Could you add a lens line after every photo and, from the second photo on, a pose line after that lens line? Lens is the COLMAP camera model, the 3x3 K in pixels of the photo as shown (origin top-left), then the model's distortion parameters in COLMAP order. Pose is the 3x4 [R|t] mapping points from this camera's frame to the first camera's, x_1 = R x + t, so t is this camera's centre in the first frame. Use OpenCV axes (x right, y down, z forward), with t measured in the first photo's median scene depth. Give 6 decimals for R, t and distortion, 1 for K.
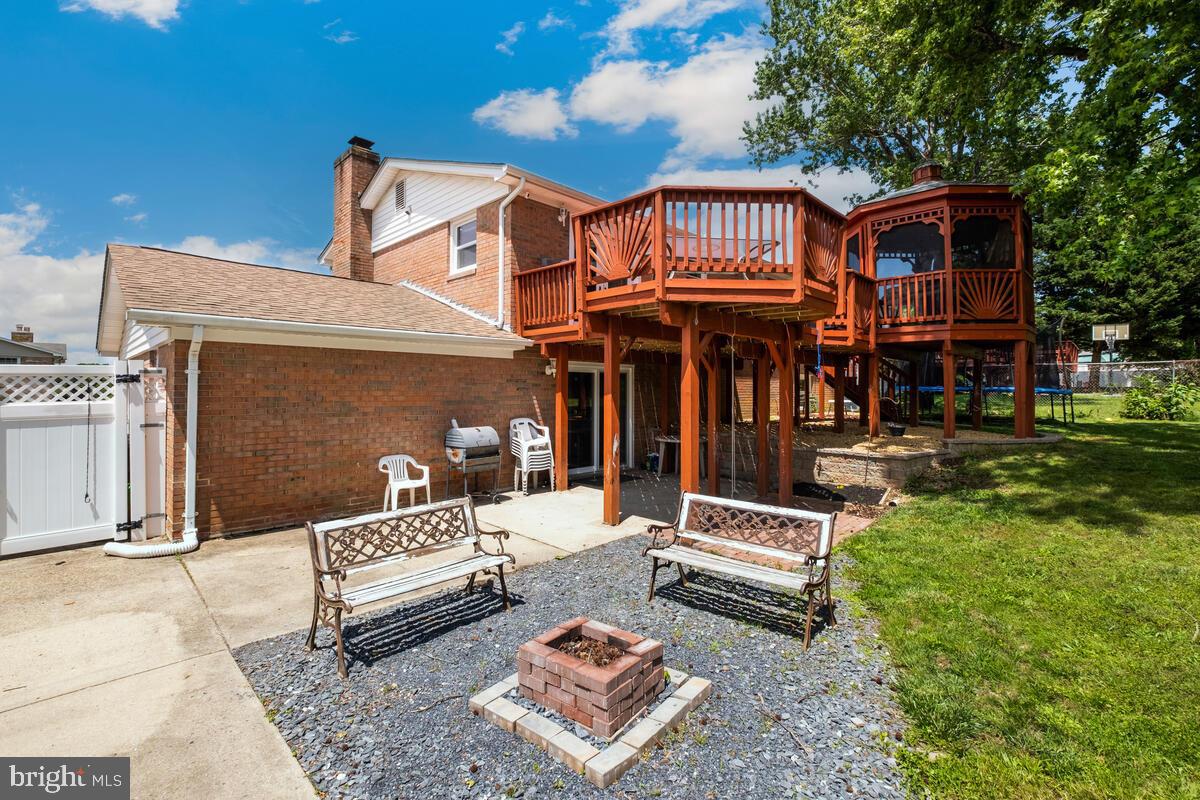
lens RADIAL K [[513.2, 0, 600.6], [0, 513.2, 382.0], [0, 0, 1]] dist [-0.001208, -0.000329]
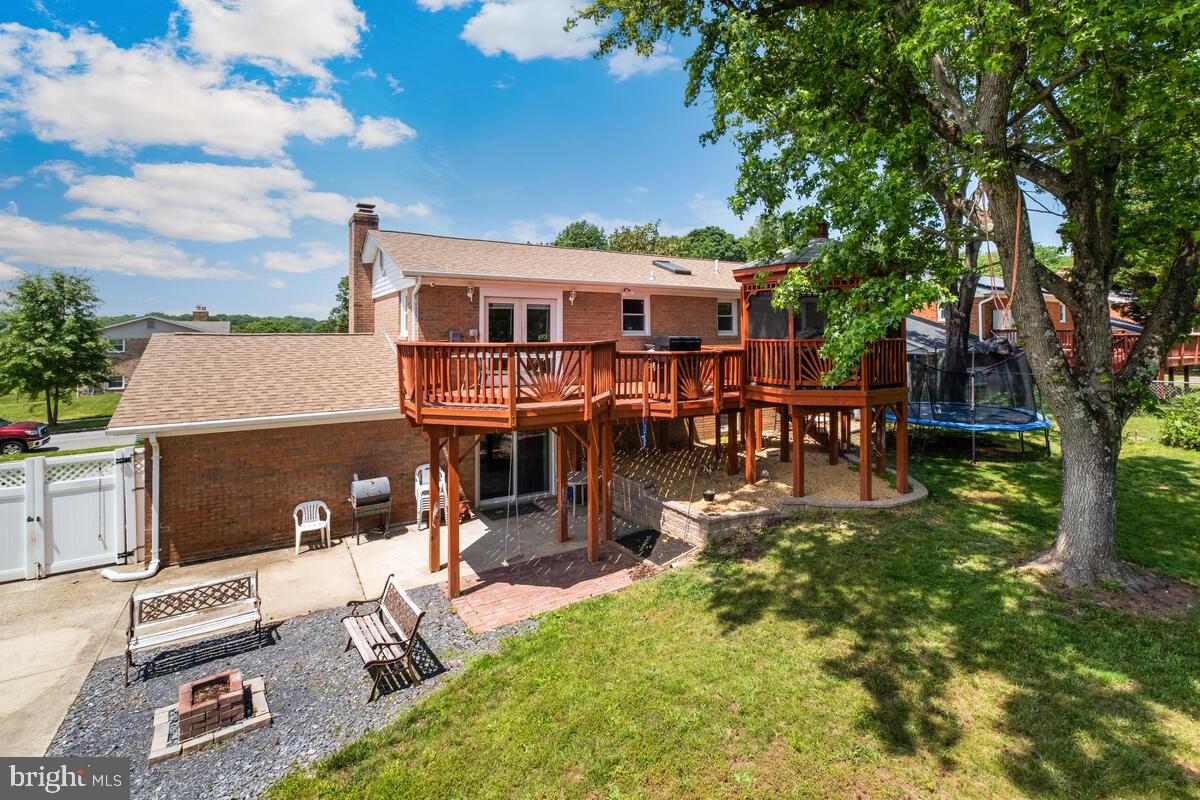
lens RADIAL K [[531.2, 0, 601.6], [0, 531.2, 345.5], [0, 0, 1]] dist [-0.001460, -0.000915]
pose [[0.978480, -0.010630, -0.206067, 0.858319], [0.011261, 0.999935, 0.001889, -0.351012], [0.206033, -0.004169, 0.978536, -0.284834]]
